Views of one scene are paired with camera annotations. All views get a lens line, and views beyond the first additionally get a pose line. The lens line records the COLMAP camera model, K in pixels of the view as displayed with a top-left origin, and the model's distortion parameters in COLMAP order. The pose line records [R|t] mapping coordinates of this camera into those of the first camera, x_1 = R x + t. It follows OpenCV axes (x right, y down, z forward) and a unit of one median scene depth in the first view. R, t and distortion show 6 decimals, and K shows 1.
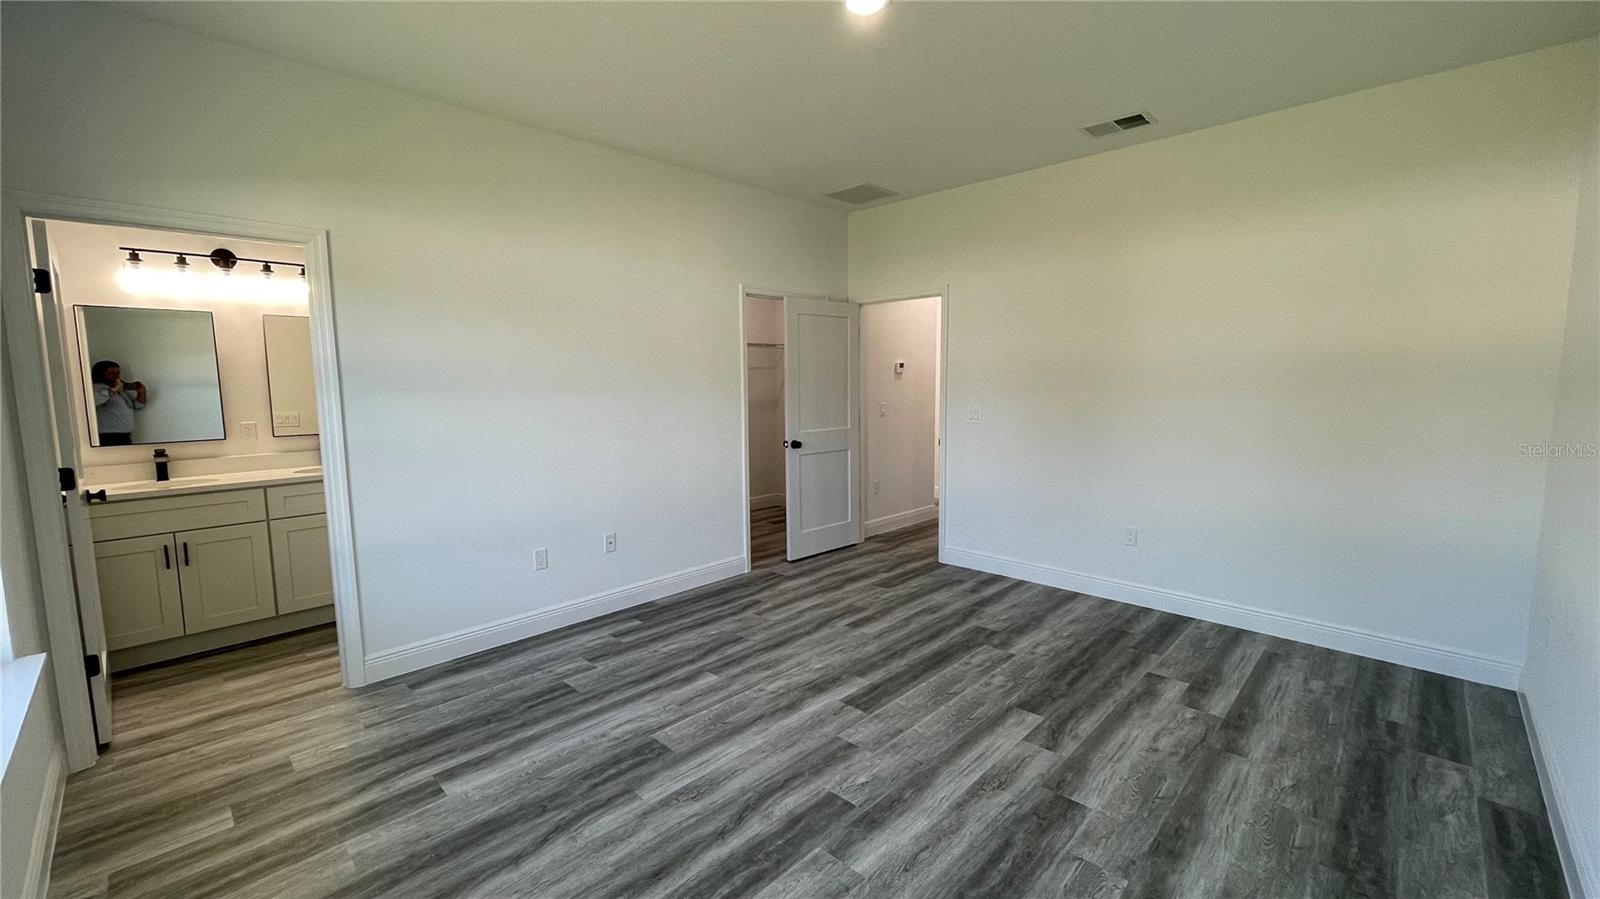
lens RADIAL K [[652.6, 0, 796.9], [0, 652.6, 449.0], [0, 0, 1]] dist [-0.001497, 0.000984]
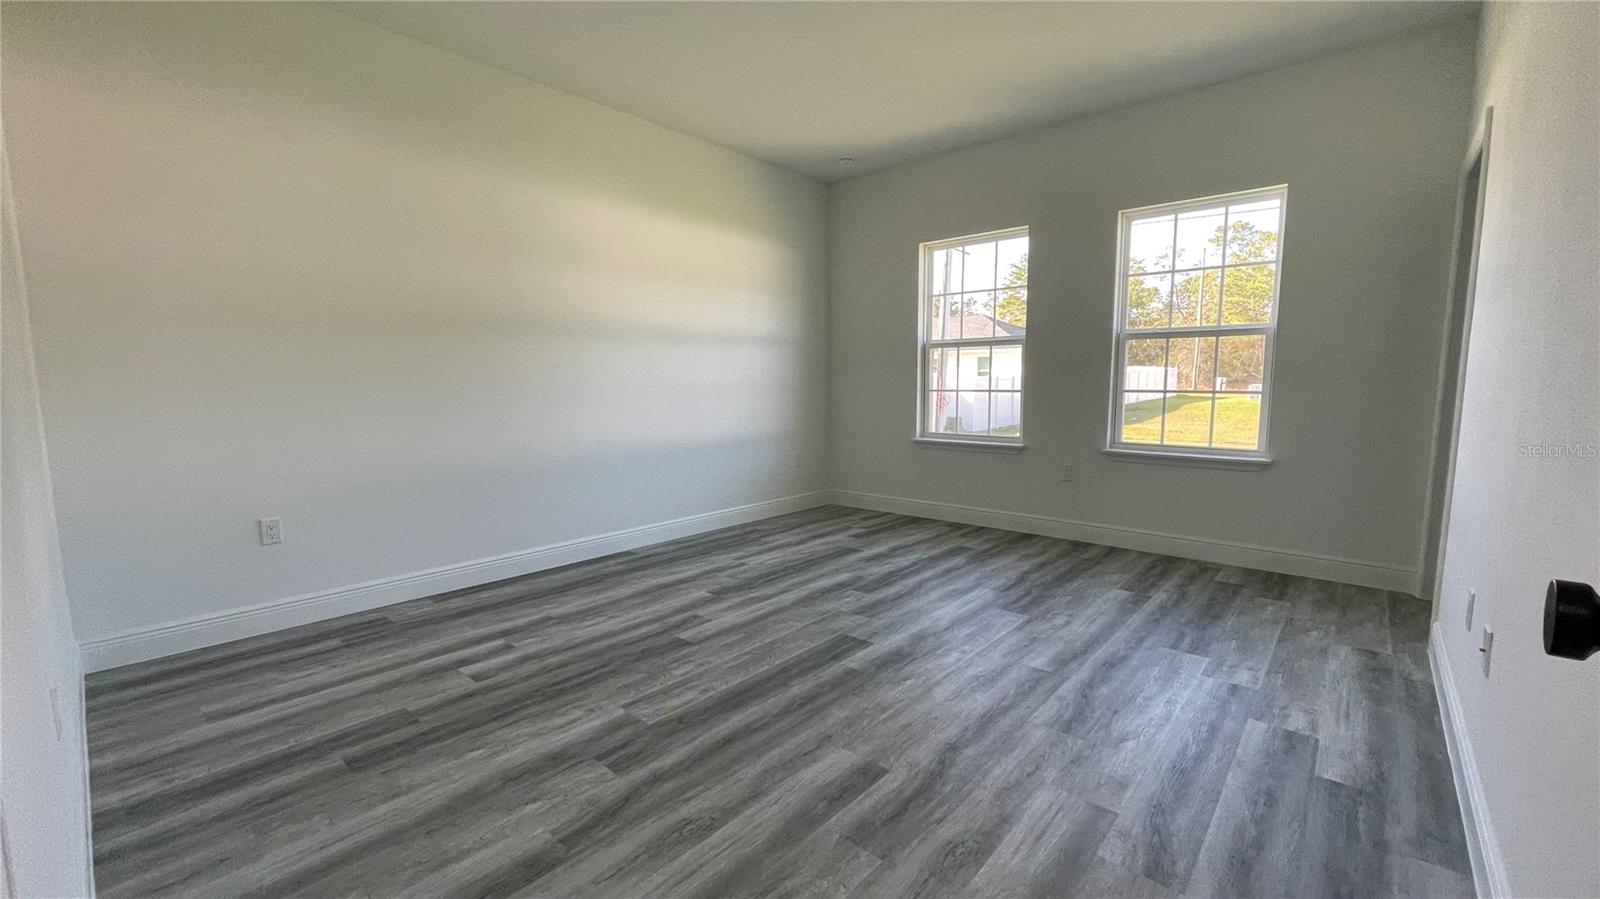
lens RADIAL K [[652.6, 0, 801.9], [0, 652.6, 451.0], [0, 0, 1]] dist [-0.001497, 0.000984]
pose [[-0.999090, 0.016056, -0.039515, 0.193514], [0.007309, 0.977187, 0.212254, -0.085521], [0.042022, 0.211772, -0.976415, 1.783714]]
